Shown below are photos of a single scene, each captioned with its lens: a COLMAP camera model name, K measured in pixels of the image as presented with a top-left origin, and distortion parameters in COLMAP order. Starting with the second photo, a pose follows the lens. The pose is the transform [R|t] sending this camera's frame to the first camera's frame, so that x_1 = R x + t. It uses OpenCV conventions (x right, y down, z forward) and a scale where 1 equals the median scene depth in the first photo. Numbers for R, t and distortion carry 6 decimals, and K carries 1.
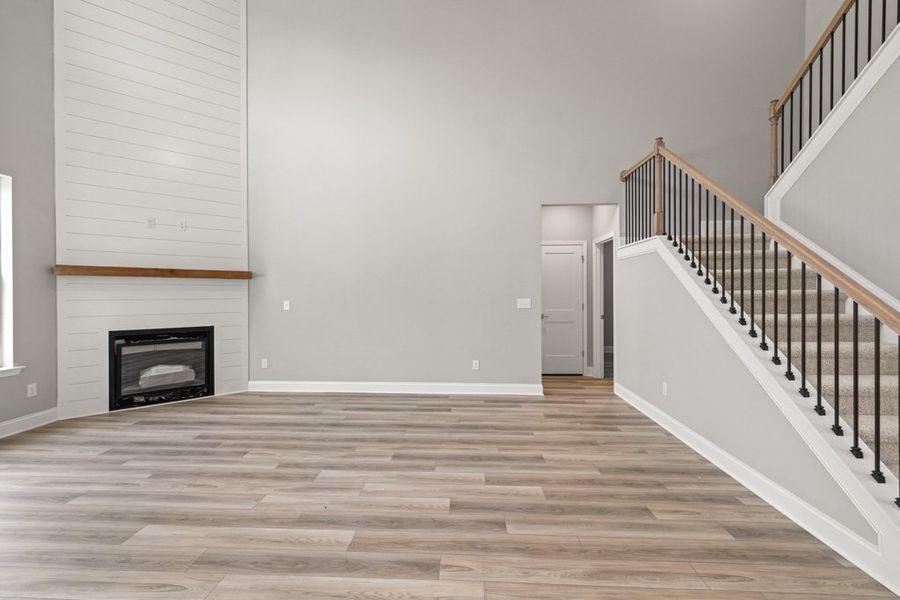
lens RADIAL K [[384.0, 0, 450.3], [0, 384.0, 293.3], [0, 0, 1]] dist [0.001294, 0.000143]
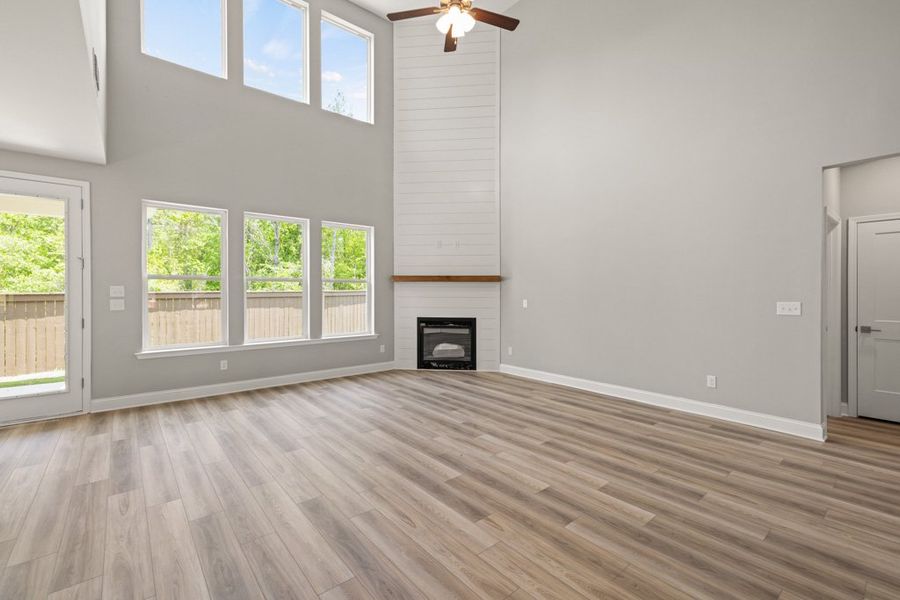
lens RADIAL K [[384.0, 0, 450.3], [0, 384.0, 293.3], [0, 0, 1]] dist [0.001294, 0.000143]
pose [[0.685421, 0.003631, -0.728138, 0.399596], [-0.005019, 0.999987, 0.000262, 0.001416], [0.728130, 0.003474, 0.685430, 0.044121]]
